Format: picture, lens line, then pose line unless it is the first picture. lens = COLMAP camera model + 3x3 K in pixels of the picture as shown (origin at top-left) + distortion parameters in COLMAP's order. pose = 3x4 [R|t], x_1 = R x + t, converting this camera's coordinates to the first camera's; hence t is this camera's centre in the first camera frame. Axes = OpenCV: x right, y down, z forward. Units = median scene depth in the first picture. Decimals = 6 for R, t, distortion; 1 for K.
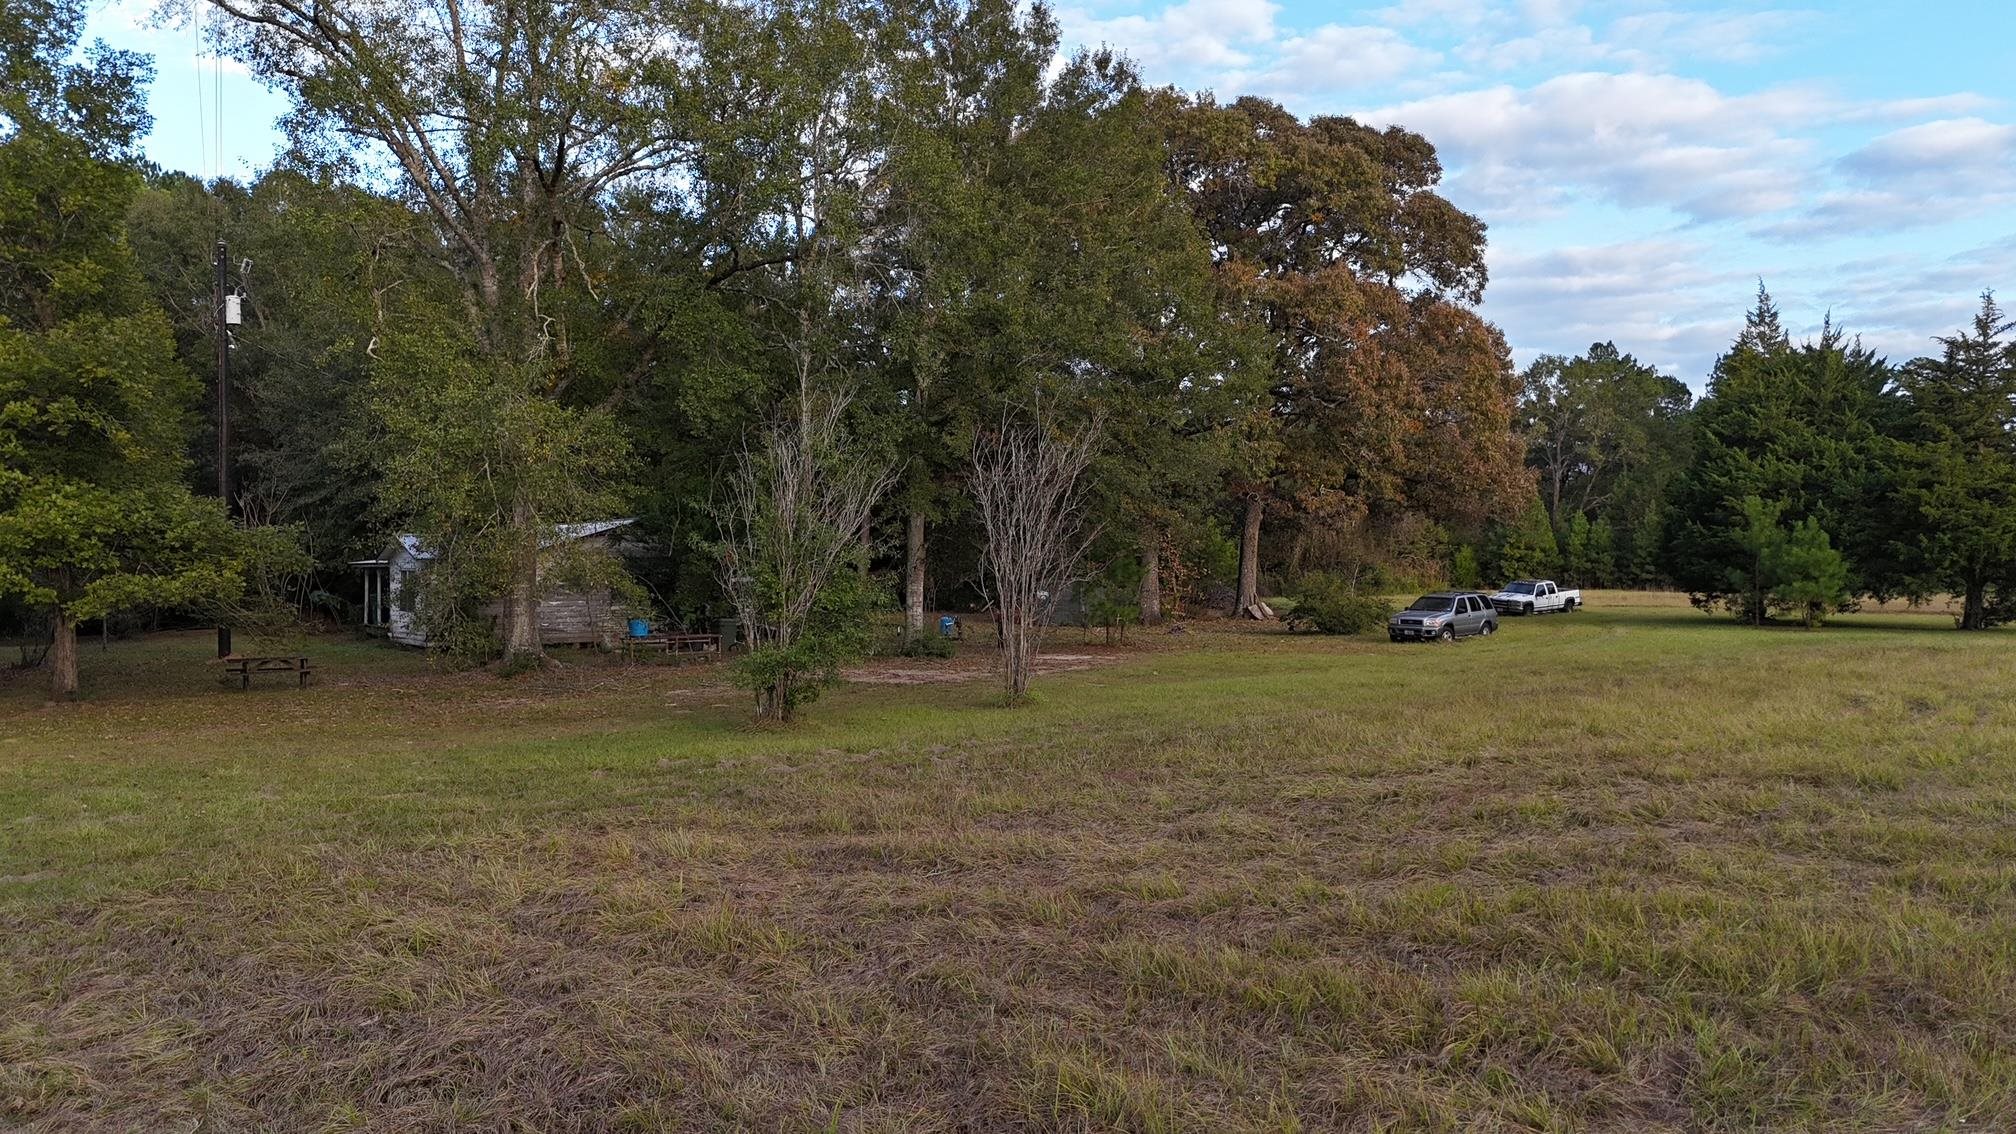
lens RADIAL K [[1471.1, 0, 1016.5], [0, 1471.1, 566.4], [0, 0, 1]] dist [0.081677, -0.059948]
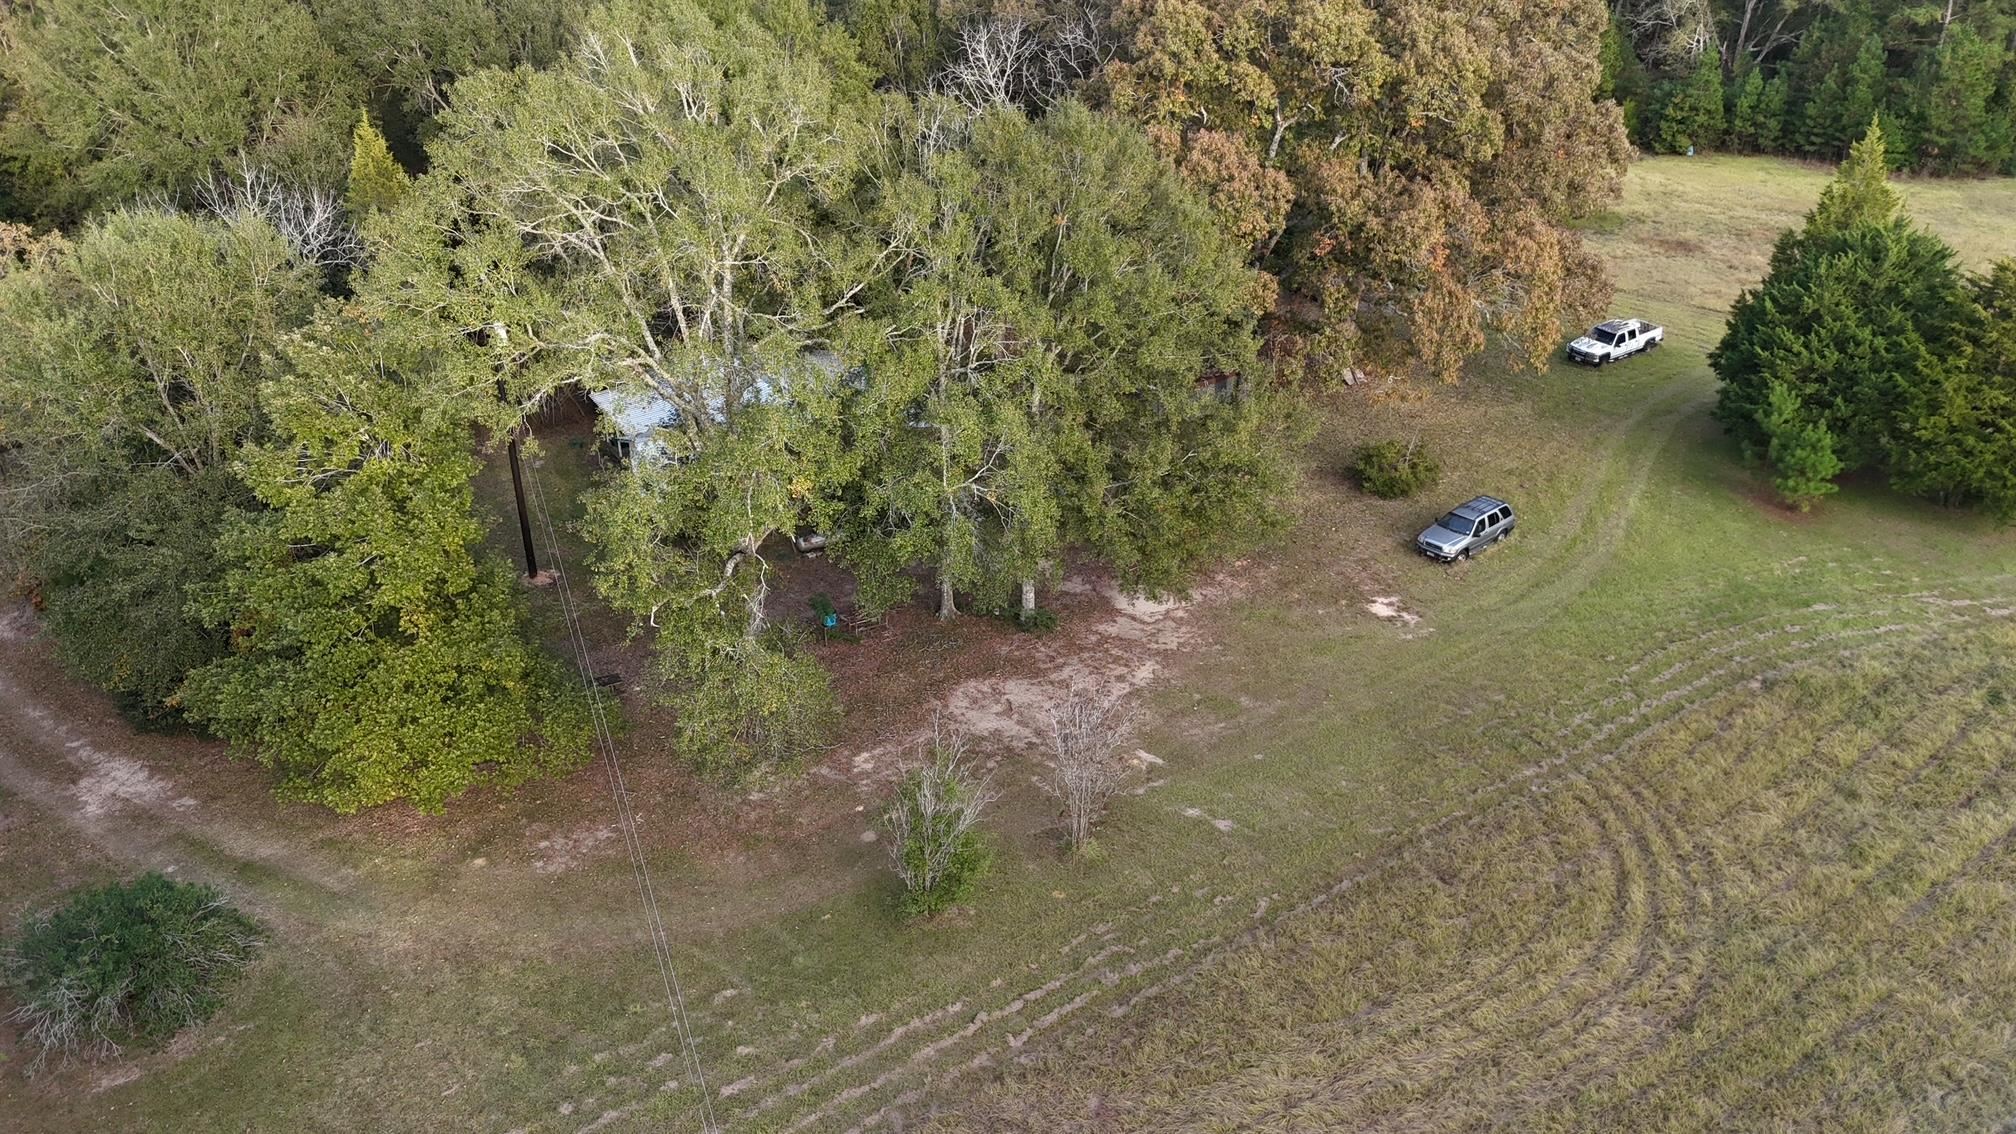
lens RADIAL K [[1471.1, 0, 1011.1], [0, 1471.1, 568.1], [0, 0, 1]] dist [0.081677, -0.059948]
pose [[0.993927, 0.042573, -0.101469, 0.014757], [0.005934, 0.900044, 0.435758, -0.177866], [0.109879, -0.433714, 0.894326, -0.057620]]
